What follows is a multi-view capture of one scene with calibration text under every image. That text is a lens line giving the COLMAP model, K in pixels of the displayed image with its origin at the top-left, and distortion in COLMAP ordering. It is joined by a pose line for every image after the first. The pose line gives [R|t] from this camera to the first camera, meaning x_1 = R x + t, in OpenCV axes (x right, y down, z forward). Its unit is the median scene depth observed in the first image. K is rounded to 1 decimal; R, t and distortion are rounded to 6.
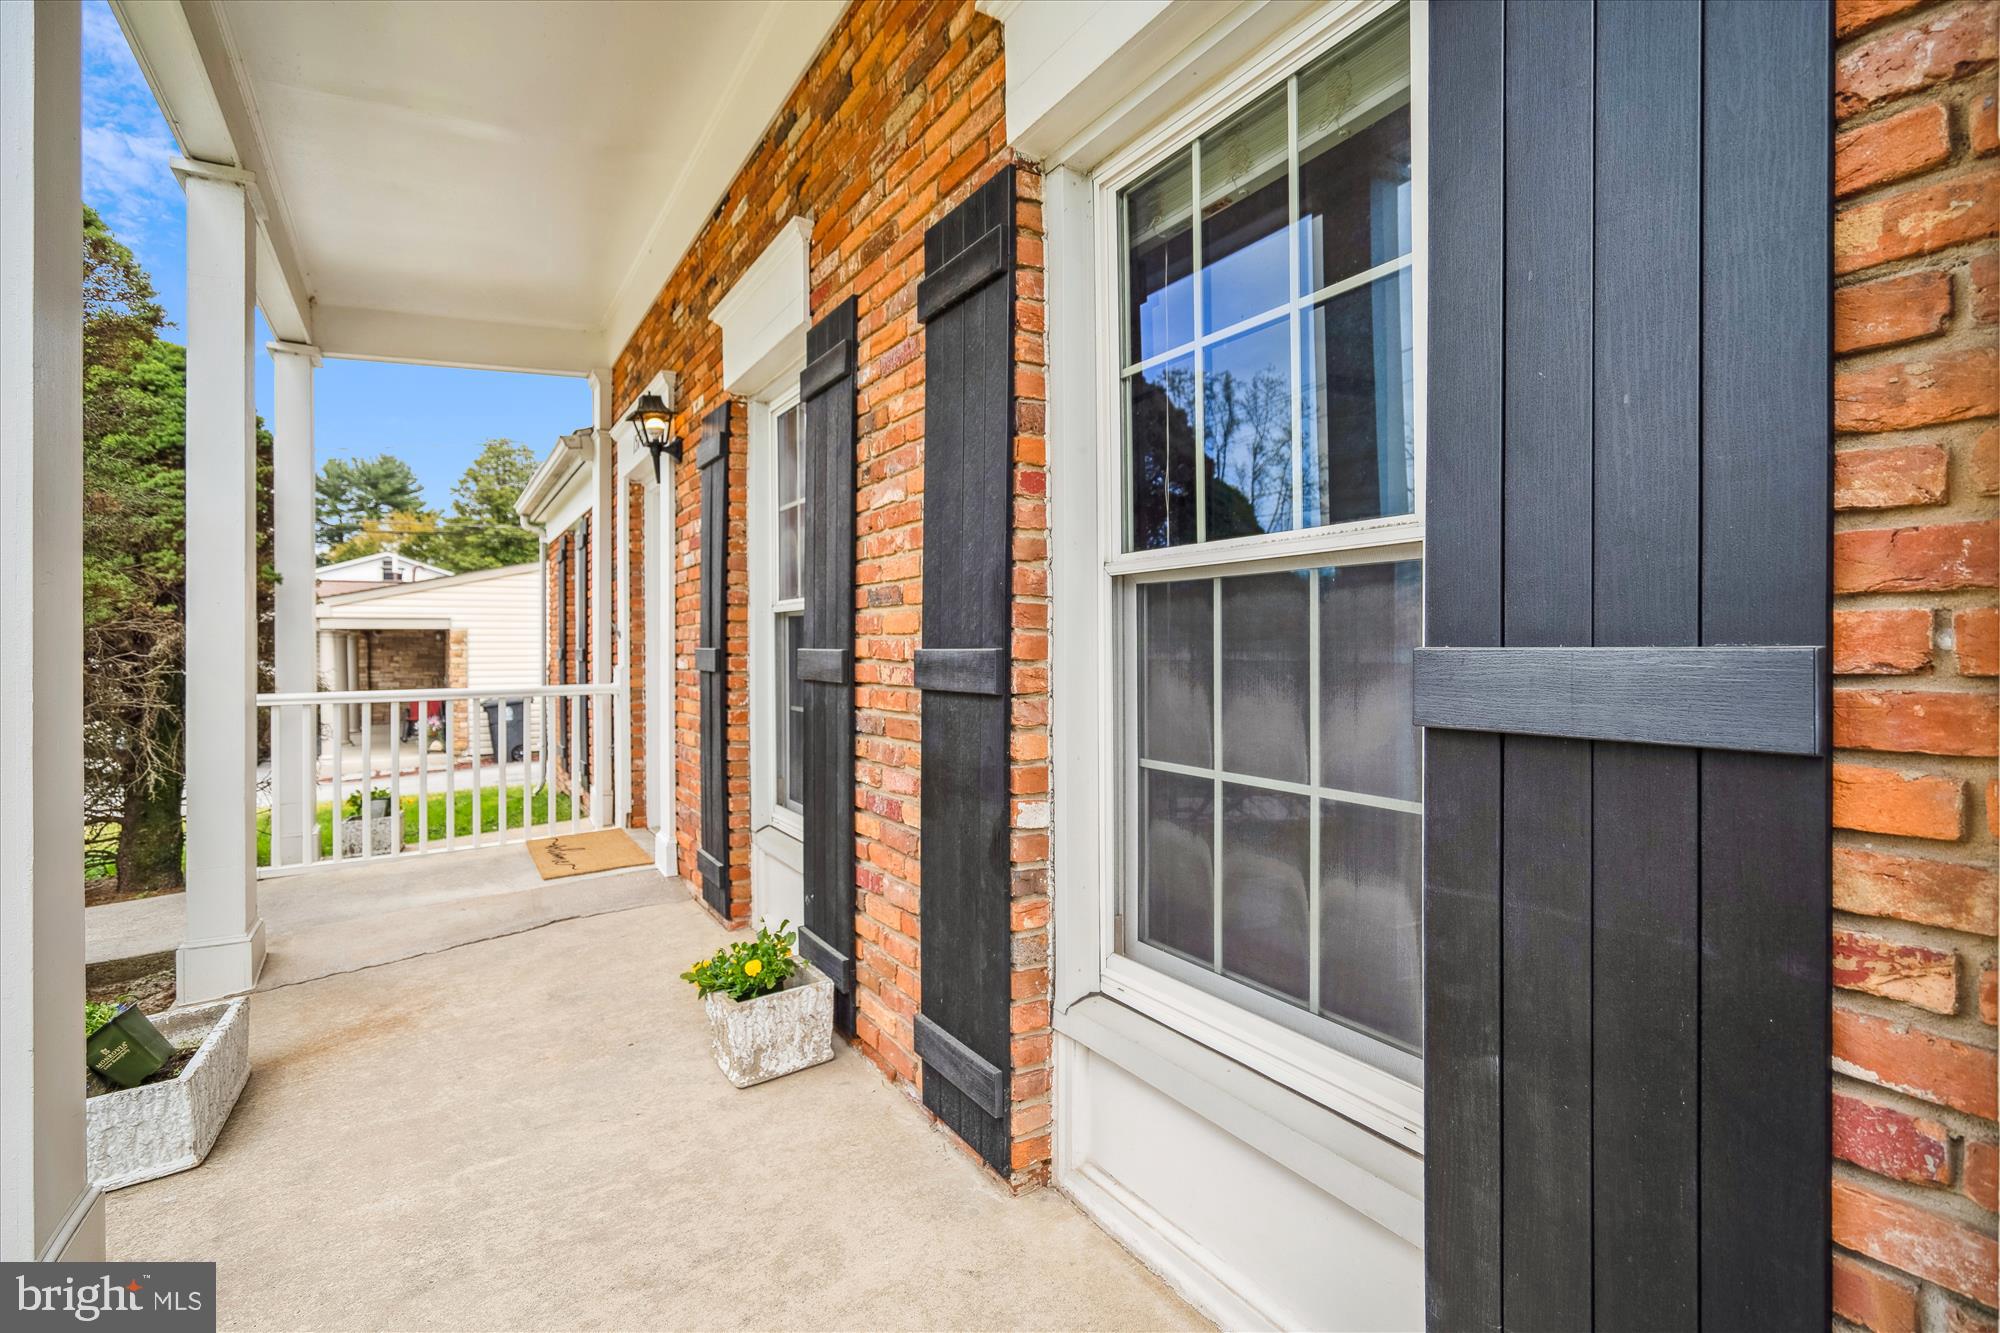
lens RADIAL K [[920.2, 0, 999.9], [0, 920.2, 633.9], [0, 0, 1]] dist [-0.002142, -0.000502]
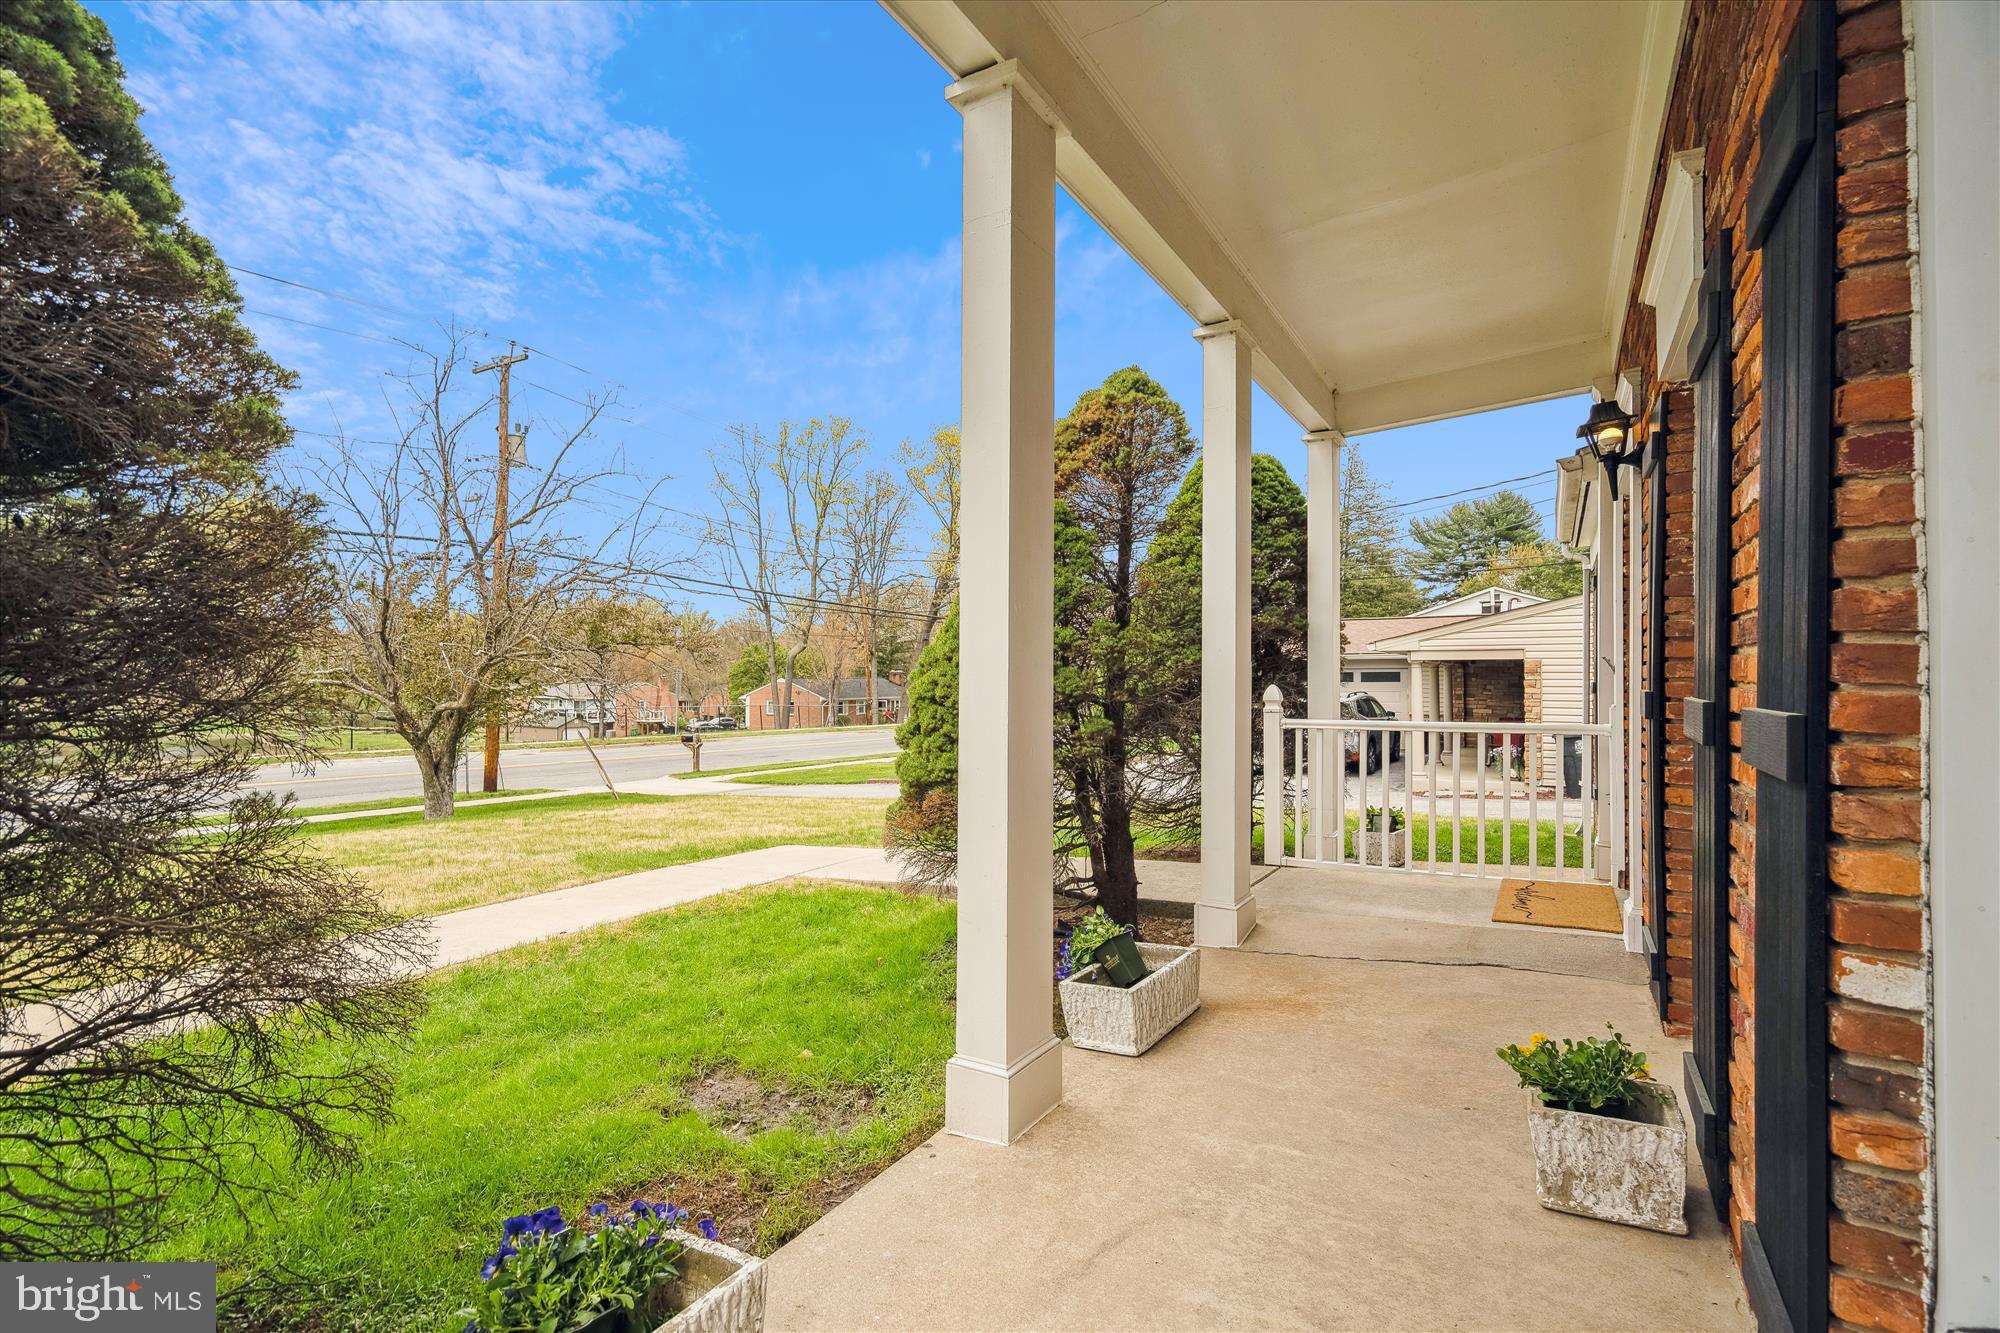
lens RADIAL K [[917.0, 0, 1008.3], [0, 917.0, 650.1], [0, 0, 1]] dist [0.002974, -0.000445]
pose [[0.462093, -0.018513, -0.886638, 0.256551], [0.007395, 0.999828, -0.017023, -0.018402], [0.886801, 0.001310, 0.462150, 0.149950]]
